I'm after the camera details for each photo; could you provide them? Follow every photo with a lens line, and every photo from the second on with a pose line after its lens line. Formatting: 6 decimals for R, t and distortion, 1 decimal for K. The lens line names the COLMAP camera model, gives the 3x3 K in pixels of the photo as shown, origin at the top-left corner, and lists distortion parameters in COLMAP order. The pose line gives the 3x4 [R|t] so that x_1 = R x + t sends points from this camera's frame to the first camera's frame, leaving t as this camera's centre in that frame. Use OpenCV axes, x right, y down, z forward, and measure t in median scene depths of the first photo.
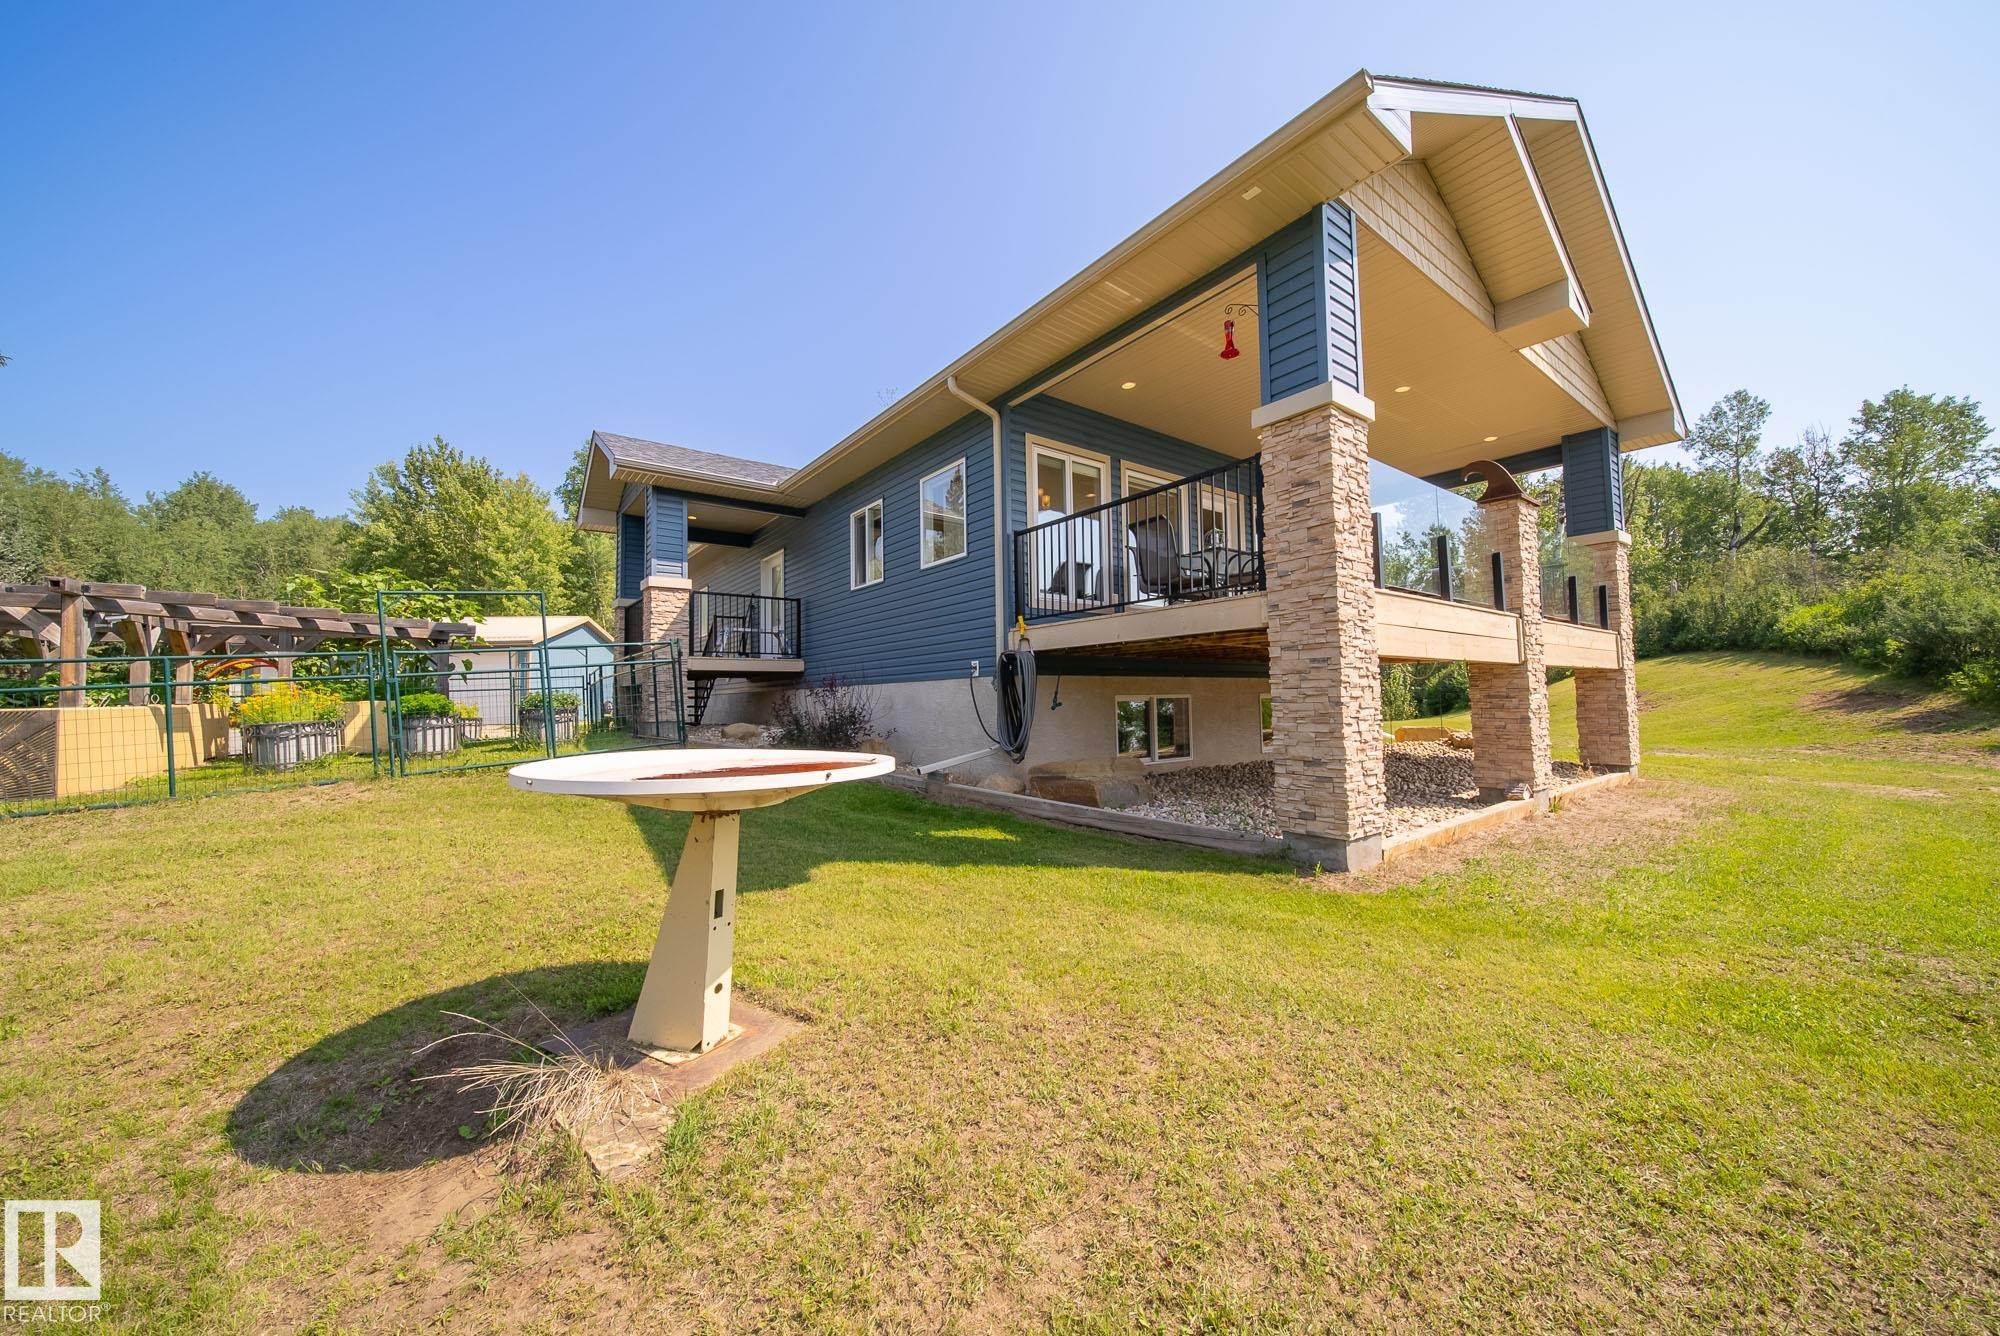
lens RADIAL K [[703.1, 0, 1000.5], [0, 703.1, 663.7], [0, 0, 1]] dist [-0.000079, 0.000105]
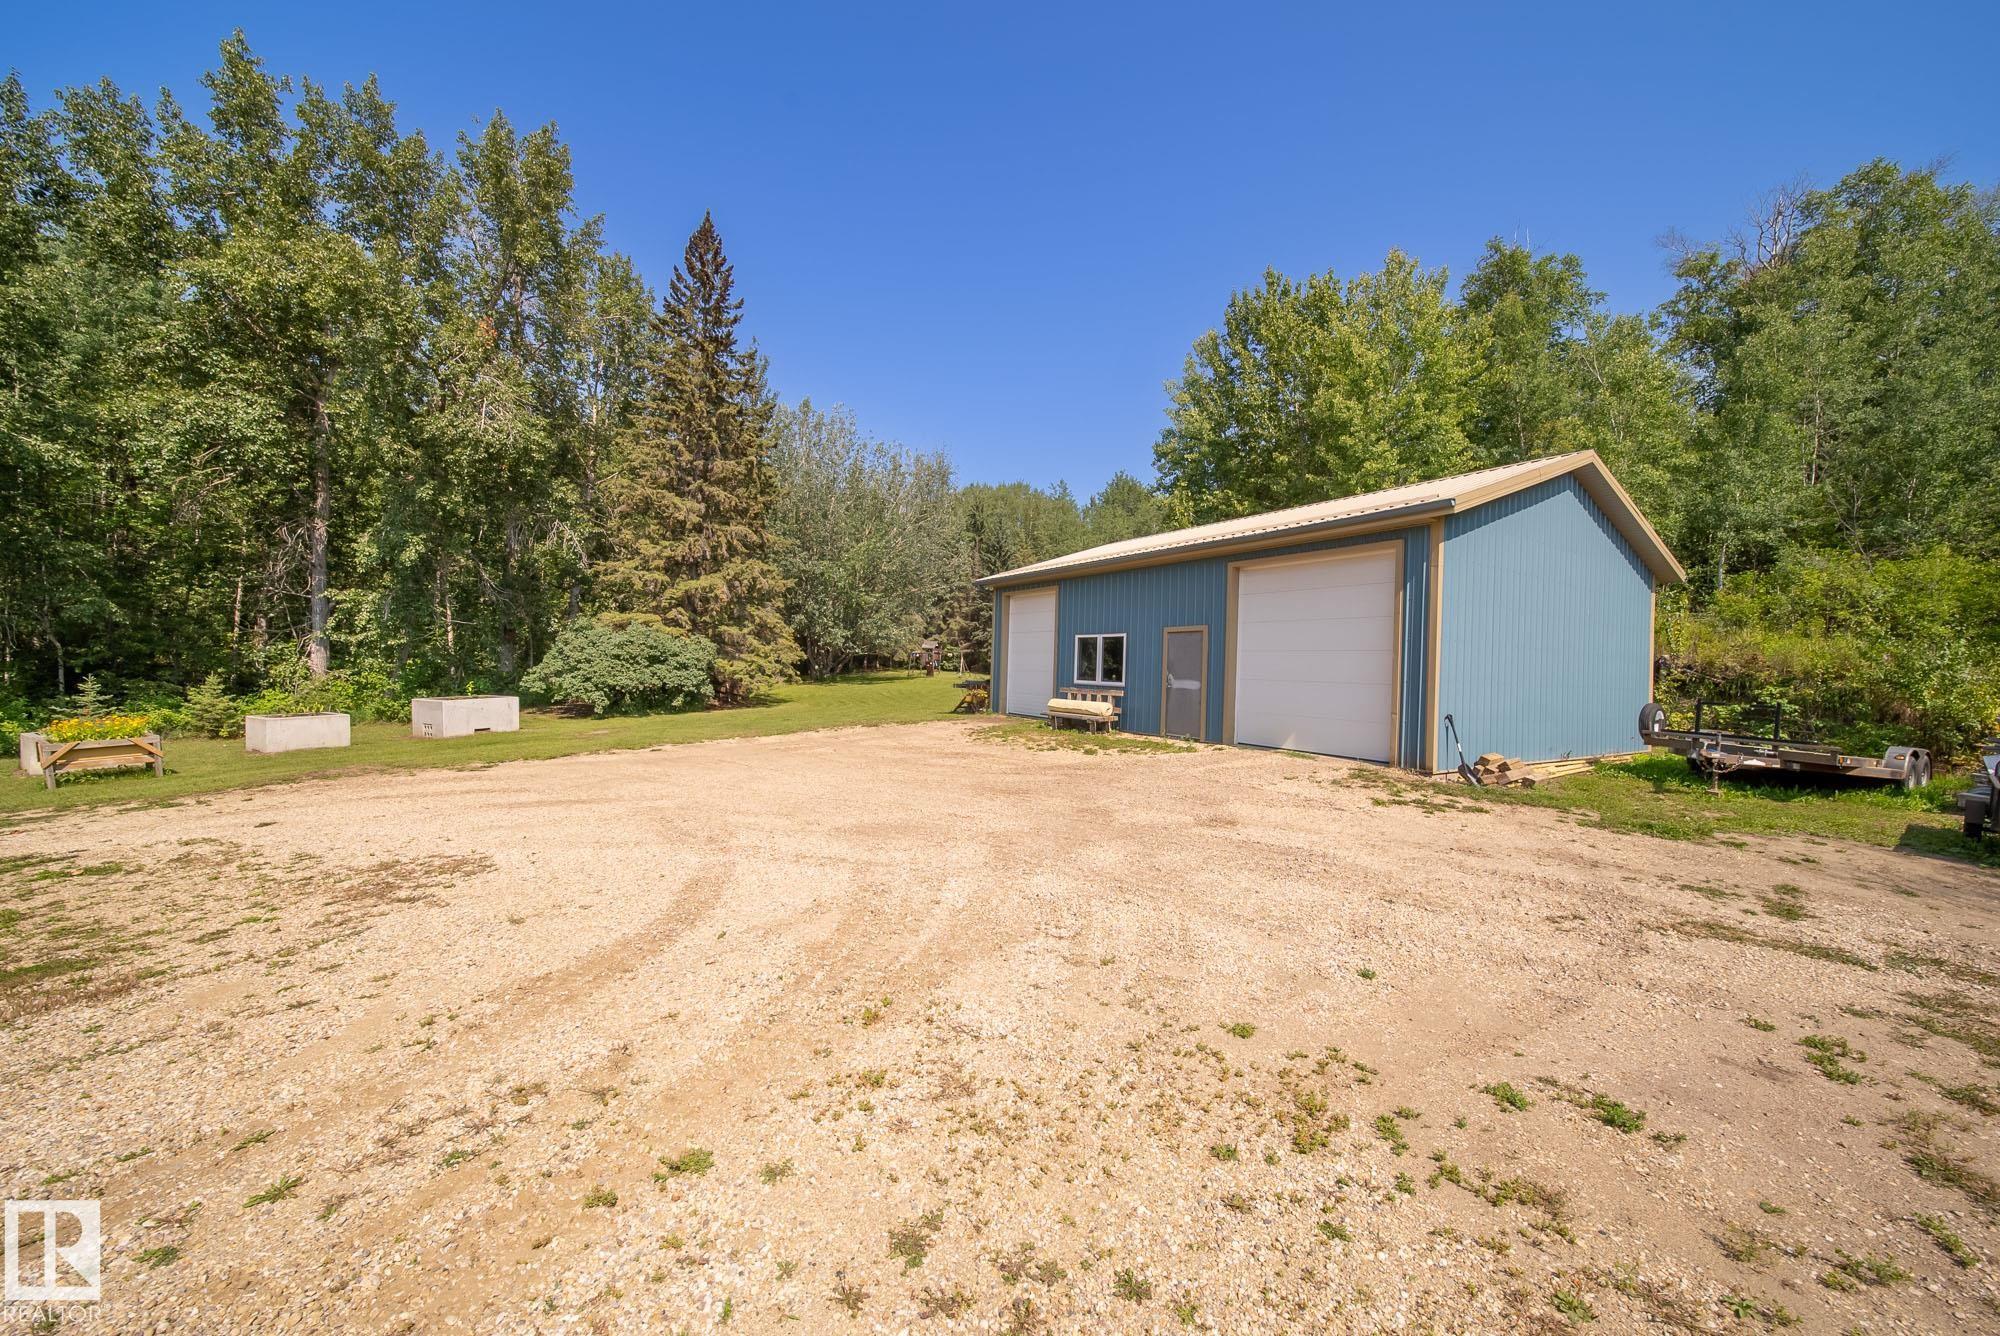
lens RADIAL K [[703.1, 0, 999.7], [0, 703.1, 662.9], [0, 0, 1]] dist [-0.000079, 0.000105]
pose [[0.475505, 0.027254, -0.879291, -0.351189], [-0.000433, 0.999527, 0.030746, 0.021383], [0.879713, -0.014240, 0.475292, 0.488003]]
